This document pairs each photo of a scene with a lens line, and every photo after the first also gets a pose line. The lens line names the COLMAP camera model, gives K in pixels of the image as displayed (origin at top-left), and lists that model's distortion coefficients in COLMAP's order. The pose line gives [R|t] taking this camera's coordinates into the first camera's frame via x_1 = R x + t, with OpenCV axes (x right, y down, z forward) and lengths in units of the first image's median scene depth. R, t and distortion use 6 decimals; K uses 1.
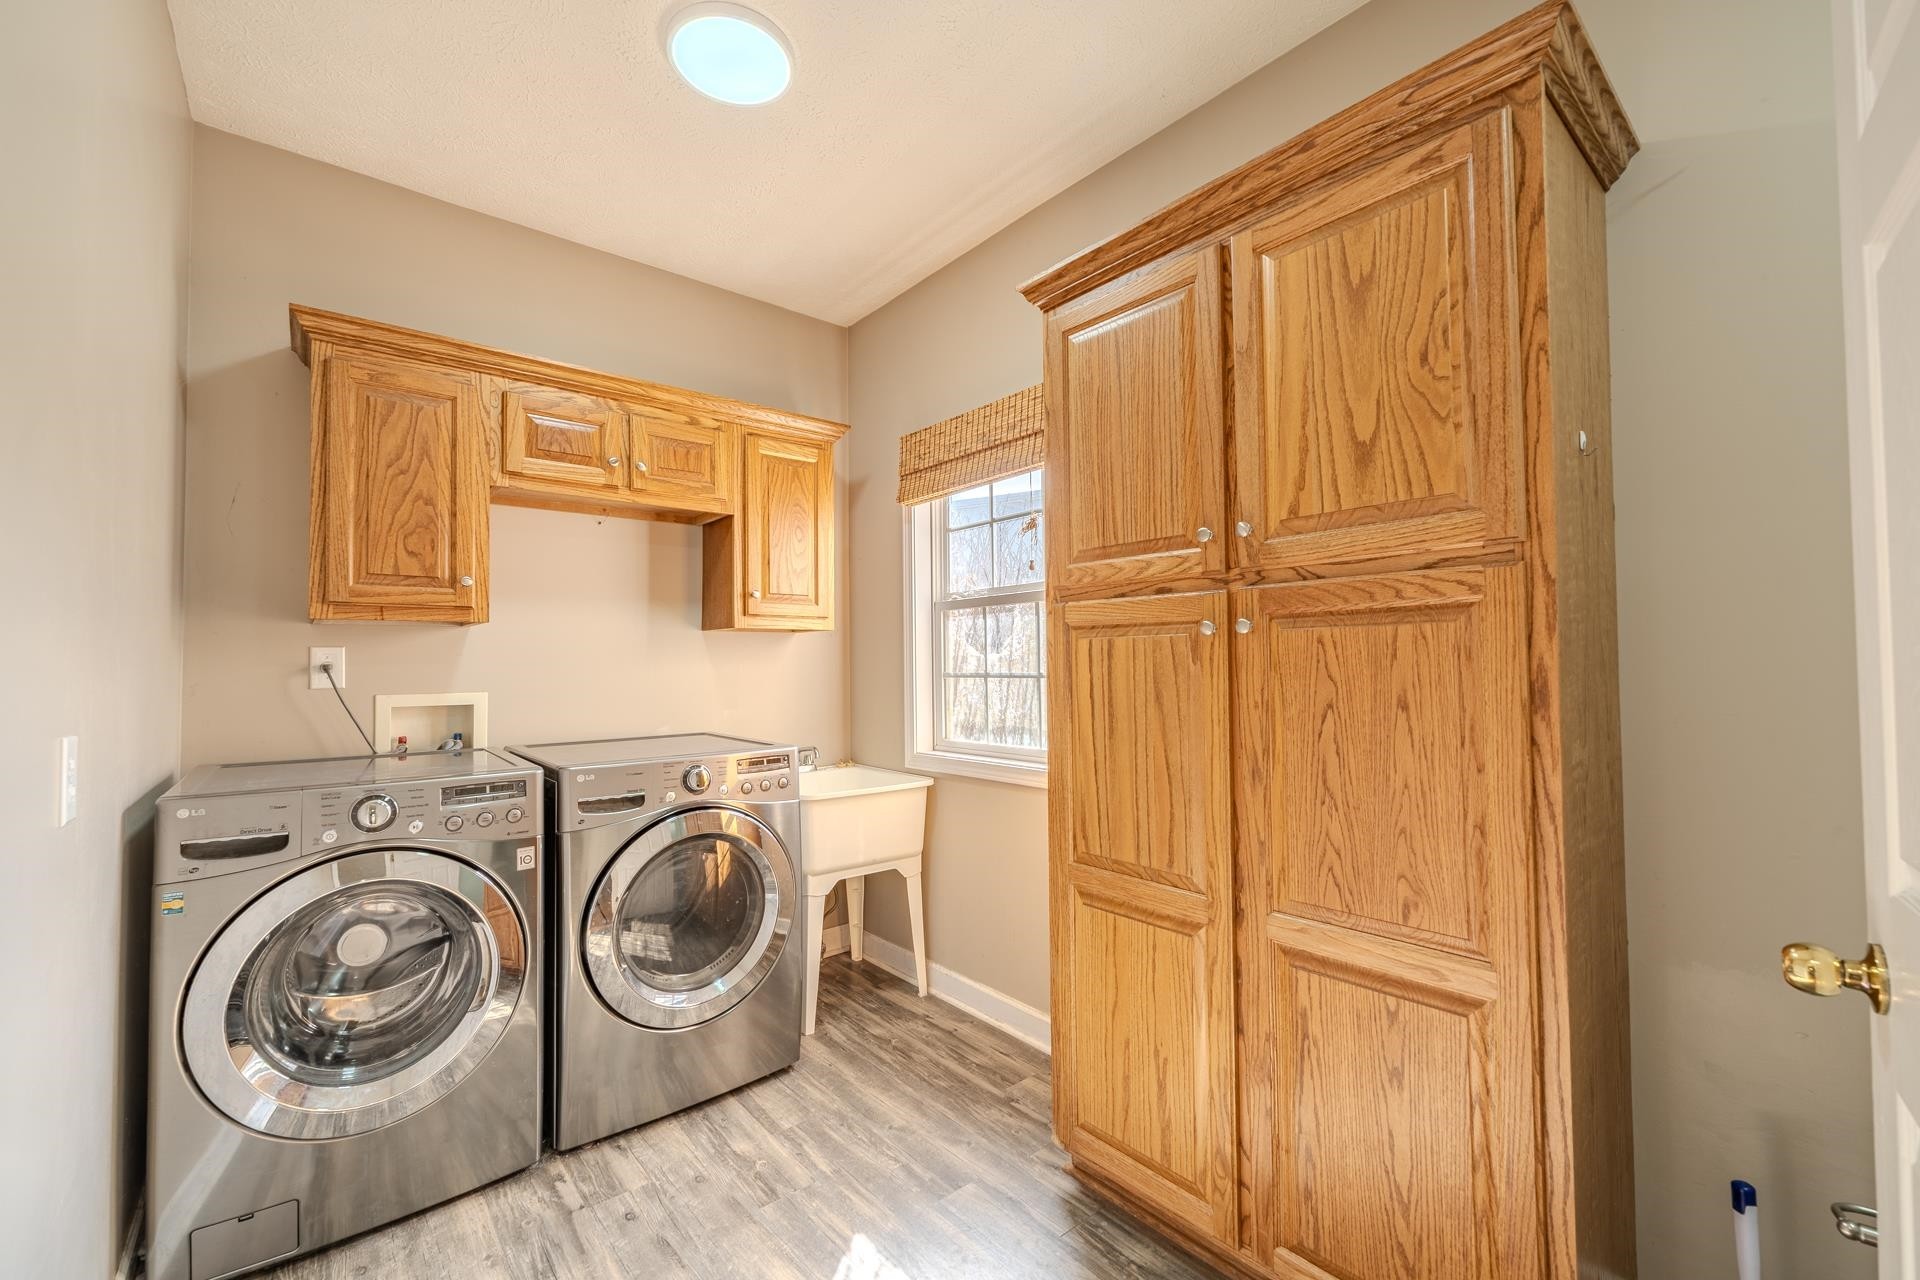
lens RADIAL K [[785.2, 0, 954.3], [0, 785.2, 643.2], [0, 0, 1]] dist [-0.015131, 0.006052]
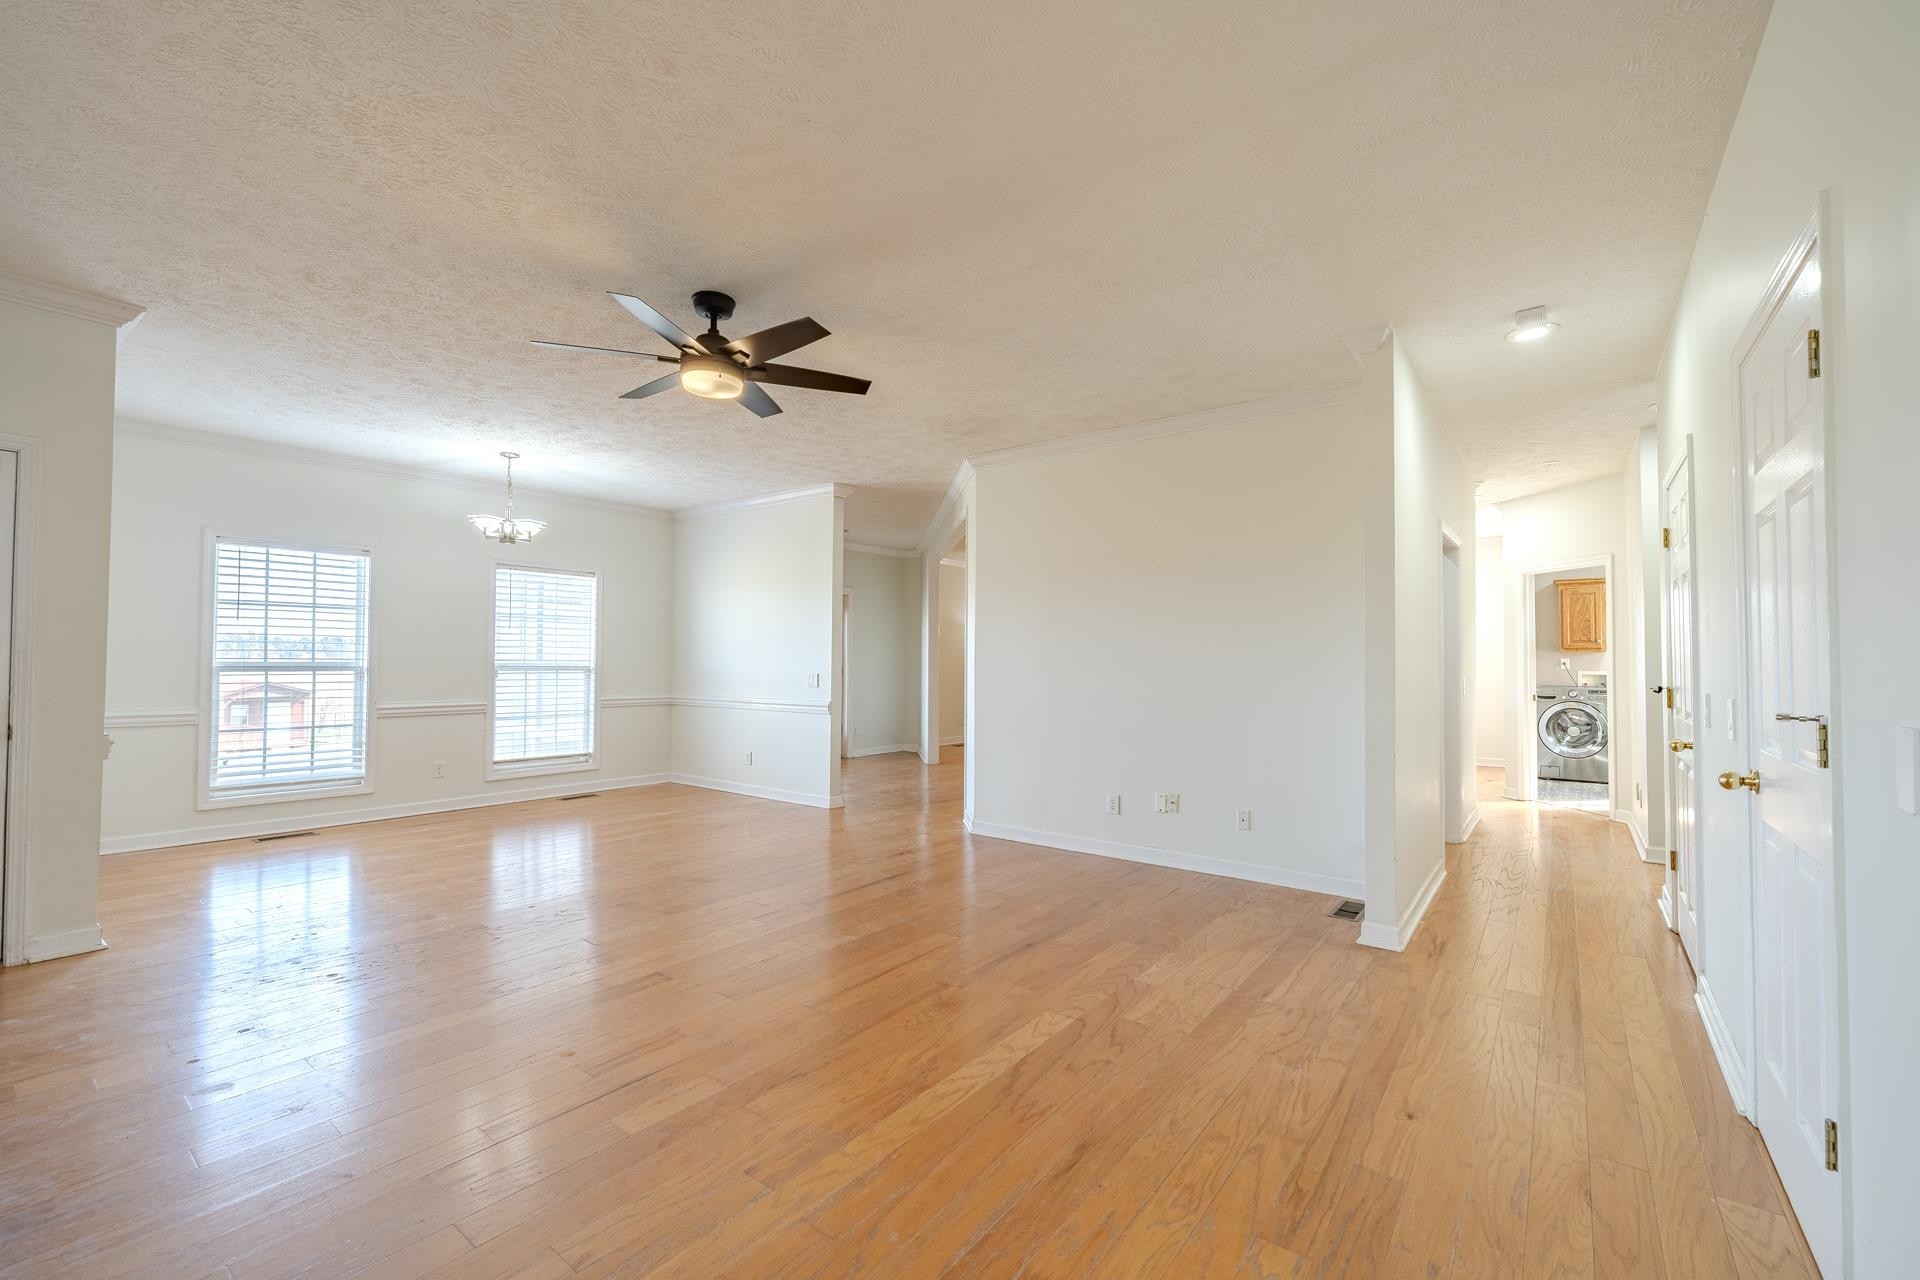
lens RADIAL K [[785.2, 0, 954.3], [0, 785.2, 643.2], [0, 0, 1]] dist [-0.015131, 0.006052]
pose [[0.216206, -0.017424, -0.976192, 2.481709], [0.020020, 0.999710, -0.013409, -0.083885], [0.976143, -0.016644, 0.216492, -2.987191]]
